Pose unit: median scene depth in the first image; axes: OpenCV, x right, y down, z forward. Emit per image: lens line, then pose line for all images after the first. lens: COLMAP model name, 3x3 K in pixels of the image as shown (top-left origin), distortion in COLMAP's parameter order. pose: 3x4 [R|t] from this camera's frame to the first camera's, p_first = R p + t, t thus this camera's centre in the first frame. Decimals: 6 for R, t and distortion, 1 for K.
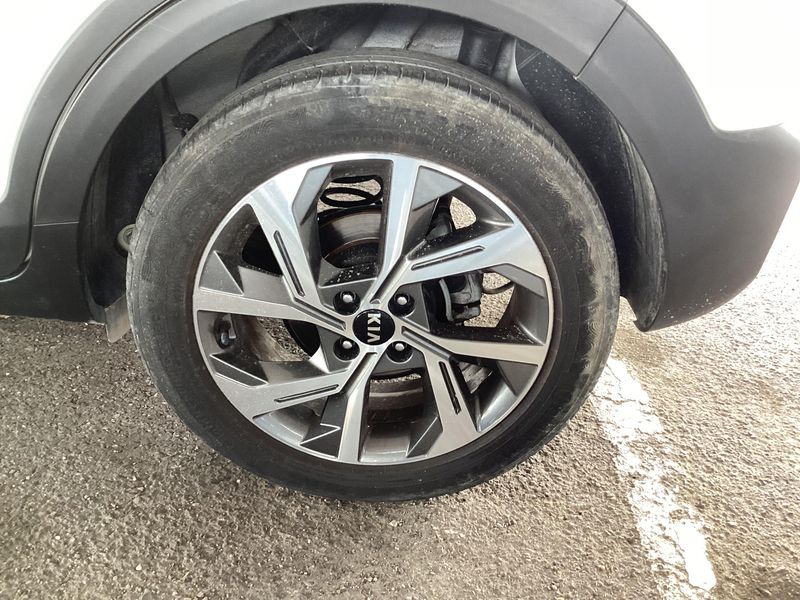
lens RADIAL K [[733.2, 0, 400.0], [0, 733.2, 300.0], [0, 0, 1]] dist [0.105942, -0.201492]
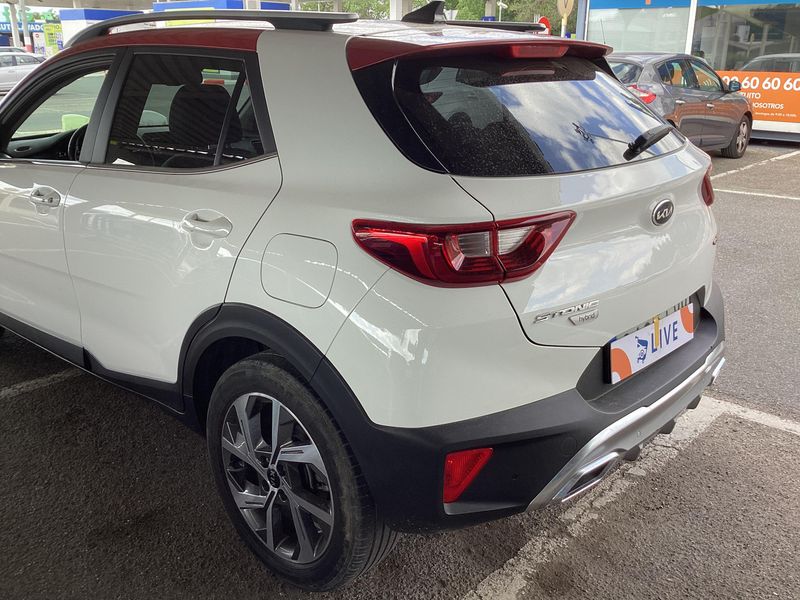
lens RADIAL K [[733.2, 0, 400.0], [0, 733.2, 300.0], [0, 0, 1]] dist [0.105942, -0.201492]
pose [[0.734004, 0.133486, -0.665898, 1.530674], [-0.292343, 0.947106, -0.132385, -0.263353], [0.613004, 0.291842, 0.734203, -0.431132]]
